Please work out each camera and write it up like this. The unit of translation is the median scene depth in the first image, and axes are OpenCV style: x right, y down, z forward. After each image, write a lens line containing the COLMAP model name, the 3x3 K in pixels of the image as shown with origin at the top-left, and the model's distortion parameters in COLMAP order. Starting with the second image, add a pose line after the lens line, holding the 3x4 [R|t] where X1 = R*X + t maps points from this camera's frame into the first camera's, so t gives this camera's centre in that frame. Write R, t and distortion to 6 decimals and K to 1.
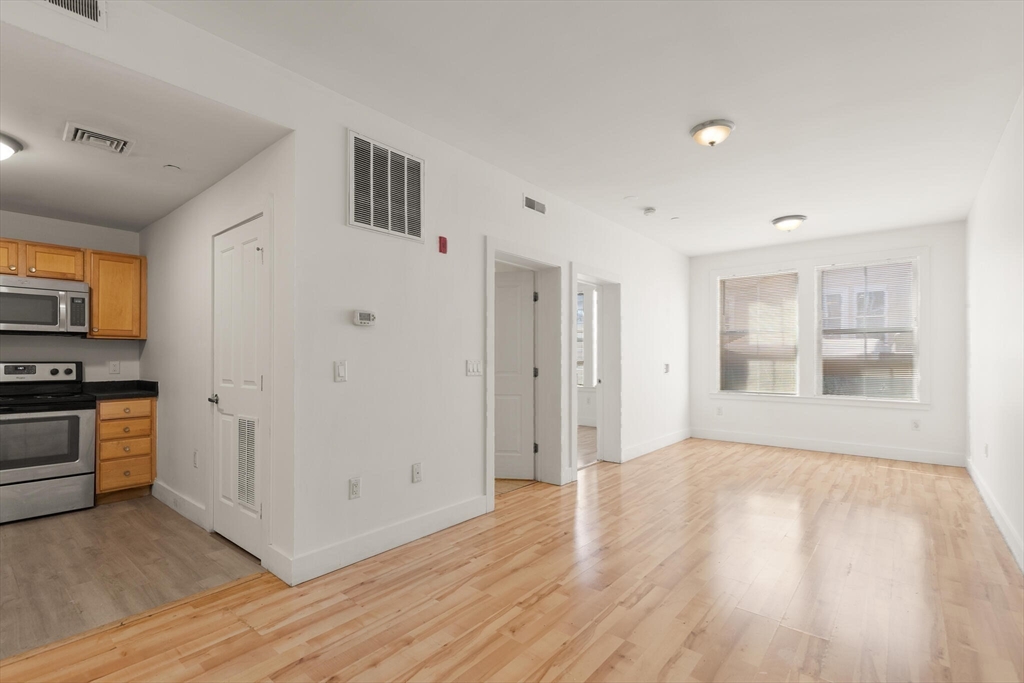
lens RADIAL K [[475.8, 0, 510.9], [0, 475.8, 346.3], [0, 0, 1]] dist [0.038831, -0.014567]
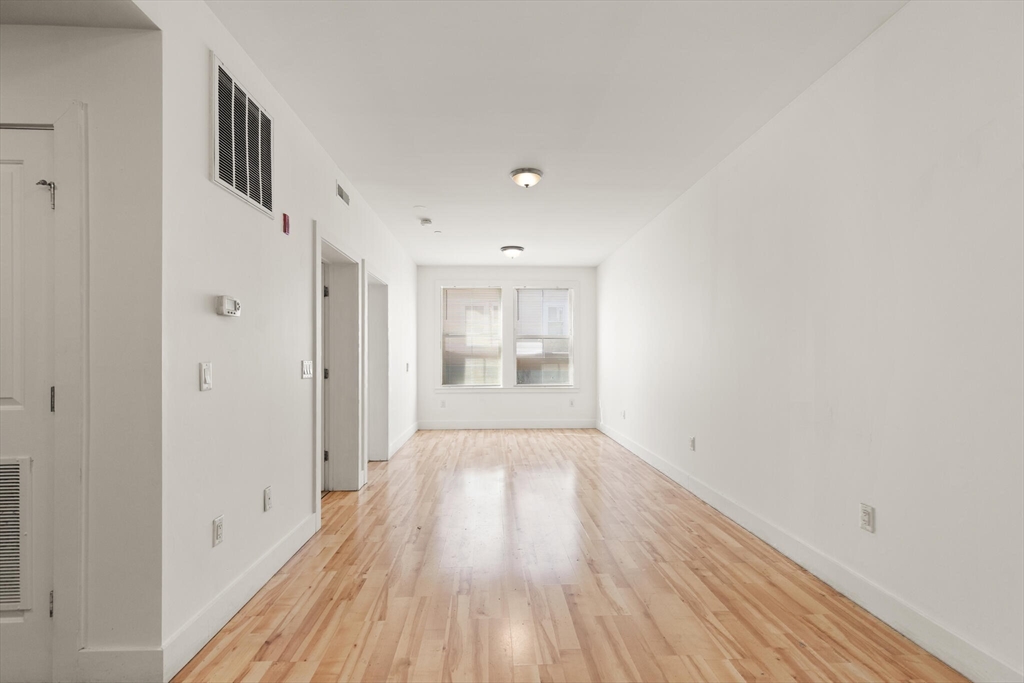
lens RADIAL K [[474.9, 0, 512.0], [0, 474.9, 341.5], [0, 0, 1]] dist [0.023727, 0.000145]
pose [[0.735598, 0.020643, 0.677103, -0.323568], [-0.015002, 0.999787, -0.014183, 0.001234], [-0.677252, 0.000275, 0.735751, 0.082387]]
